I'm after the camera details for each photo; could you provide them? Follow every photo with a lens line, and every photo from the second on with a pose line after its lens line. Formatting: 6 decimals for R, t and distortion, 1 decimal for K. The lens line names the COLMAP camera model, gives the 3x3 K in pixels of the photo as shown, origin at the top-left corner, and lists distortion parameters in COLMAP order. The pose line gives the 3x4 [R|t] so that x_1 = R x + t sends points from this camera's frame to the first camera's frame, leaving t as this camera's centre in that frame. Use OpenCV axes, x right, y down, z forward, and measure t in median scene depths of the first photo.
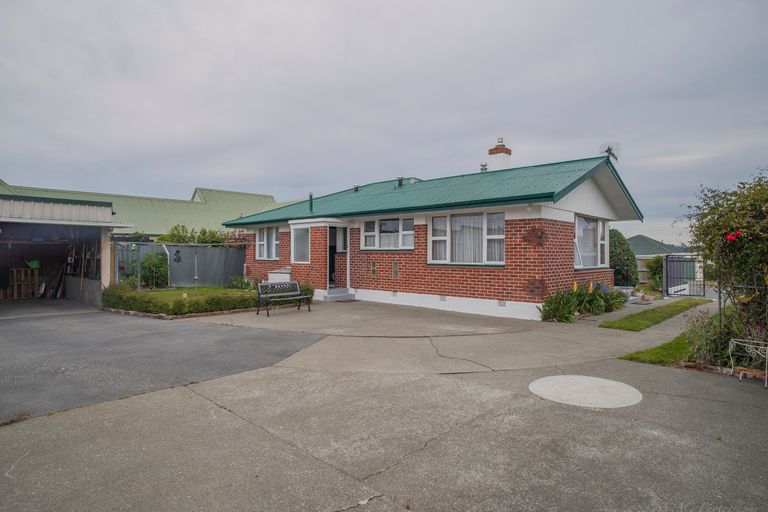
lens RADIAL K [[449.3, 0, 384.2], [0, 449.3, 255.8], [0, 0, 1]] dist [-0.024243, 0.005142]
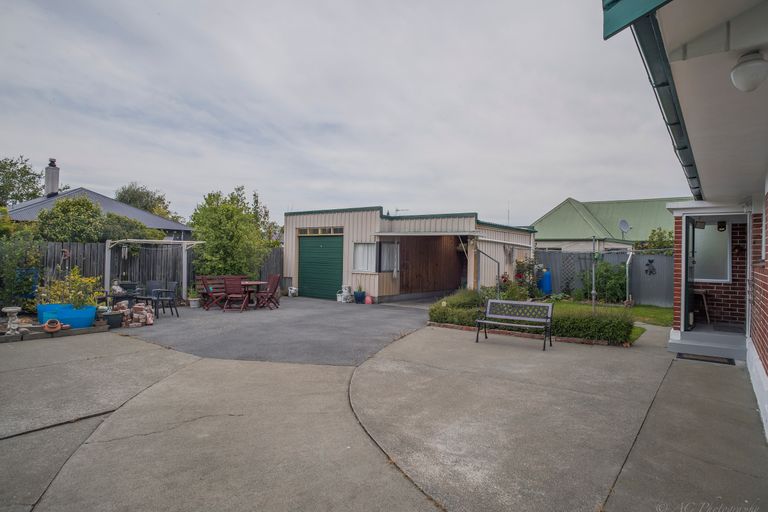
lens RADIAL K [[449.3, 0, 384.4], [0, 449.3, 254.4], [0, 0, 1]] dist [-0.024243, 0.005142]
pose [[0.085820, -0.004866, -0.996299, 0.478068], [-0.026830, 0.999614, -0.007193, -0.005494], [0.995949, 0.027348, 0.085656, 0.729987]]
